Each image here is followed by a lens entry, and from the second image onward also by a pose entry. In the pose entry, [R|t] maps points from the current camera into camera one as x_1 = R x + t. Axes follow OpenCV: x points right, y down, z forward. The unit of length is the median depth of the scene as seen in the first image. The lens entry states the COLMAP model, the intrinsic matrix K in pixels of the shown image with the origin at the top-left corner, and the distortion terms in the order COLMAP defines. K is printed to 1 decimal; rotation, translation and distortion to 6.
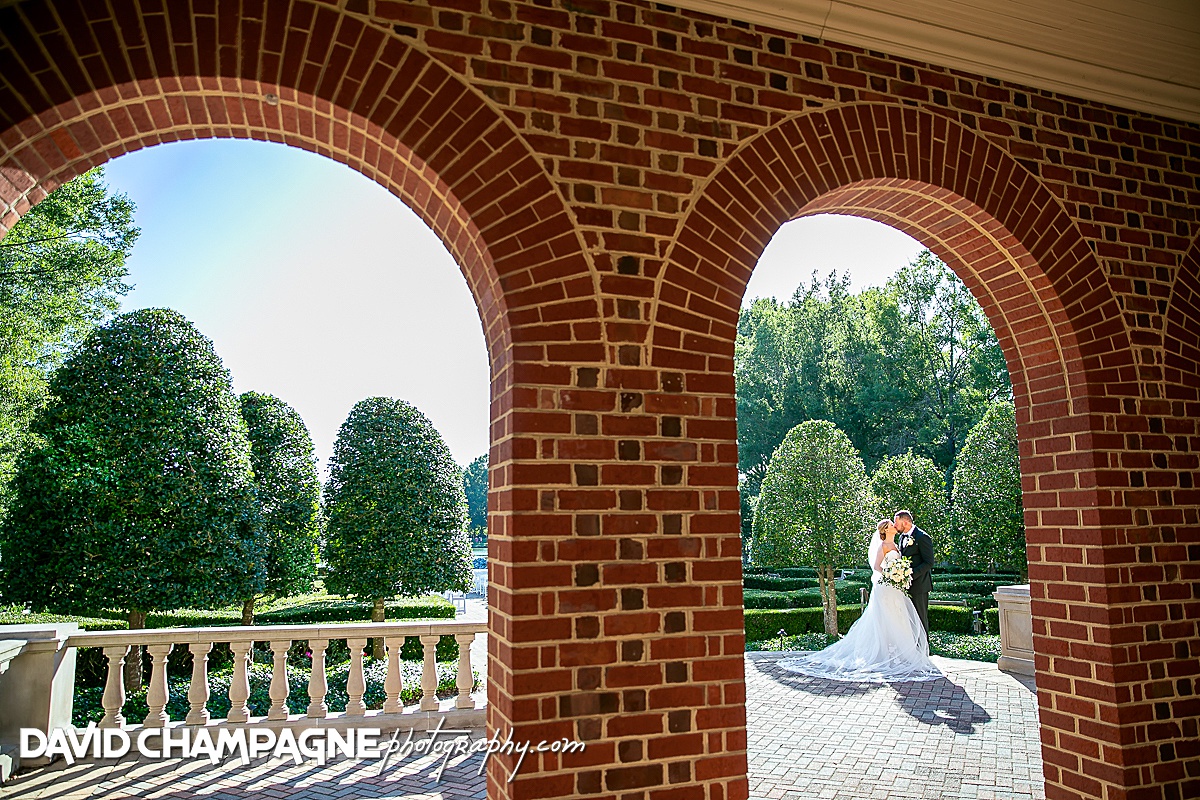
lens RADIAL K [[803.4, 0, 598.2], [0, 803.4, 410.2], [0, 0, 1]] dist [-0.112550, 0.075426]
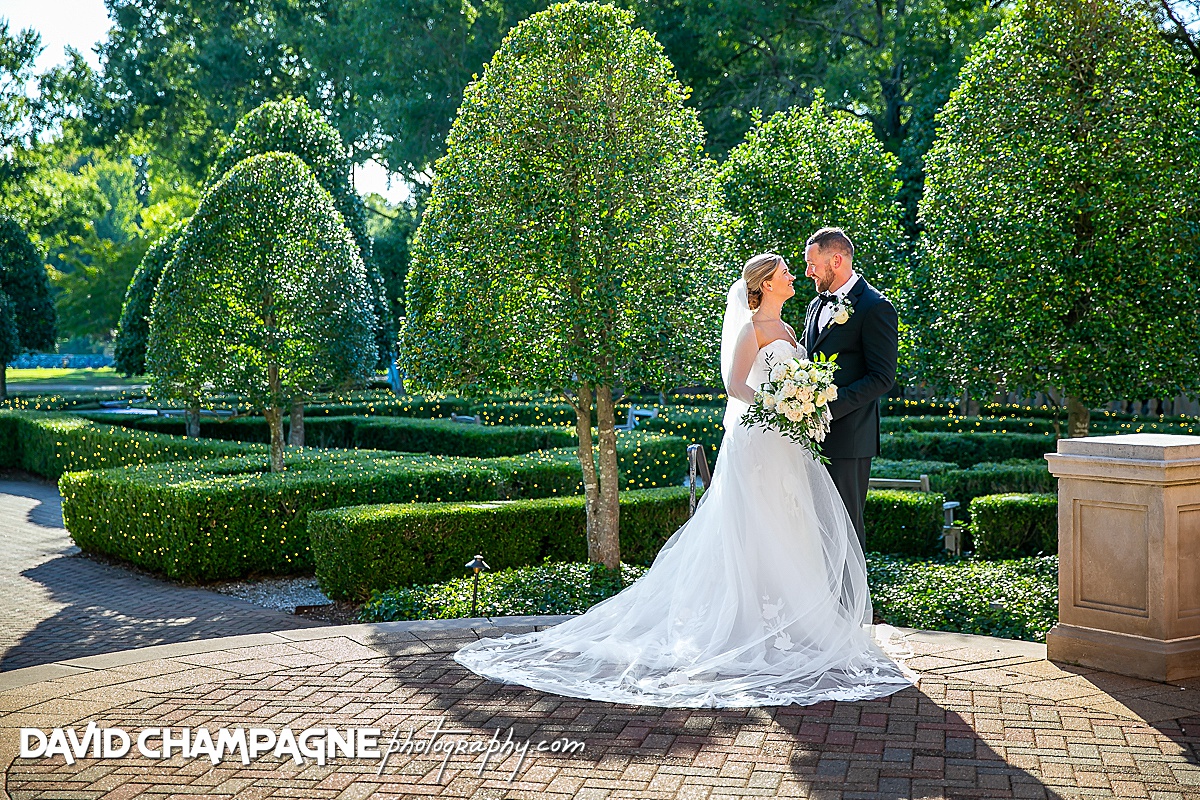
lens RADIAL K [[1918.9, 0, 600.0], [0, 1918.9, 400.0], [0, 0, 1]] dist [0.169421, -0.005566]
pose [[0.961150, -0.009738, 0.275854, 0.033531], [-0.042858, 0.981993, 0.183993, 0.030444], [-0.272679, -0.188668, 0.943425, 0.124629]]
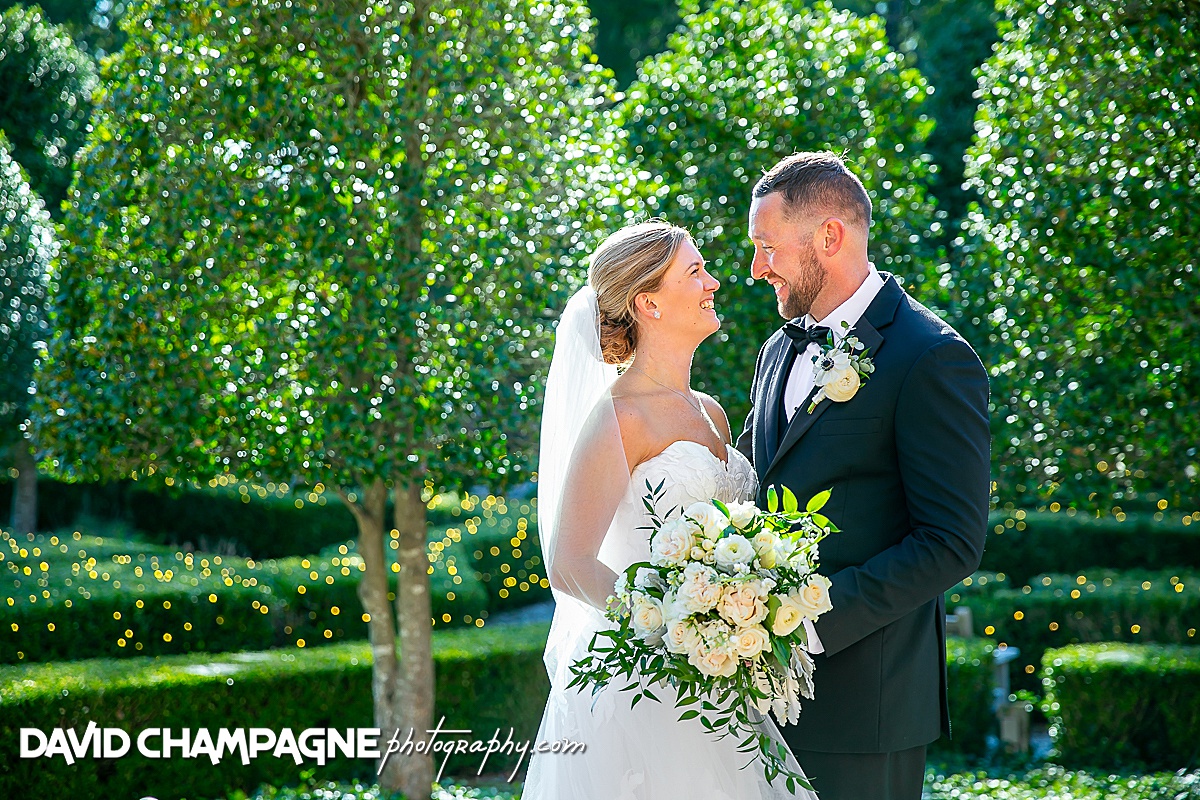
lens RADIAL K [[2426.5, 0, 600.0], [0, 2426.5, 400.0], [0, 0, 1]] dist [0.448025, 0.125534]
pose [[0.951221, 0.003525, 0.308489, 0.139648], [-0.058451, 0.983883, 0.168990, 0.061822], [-0.302922, -0.178778, 0.936097, 0.376538]]
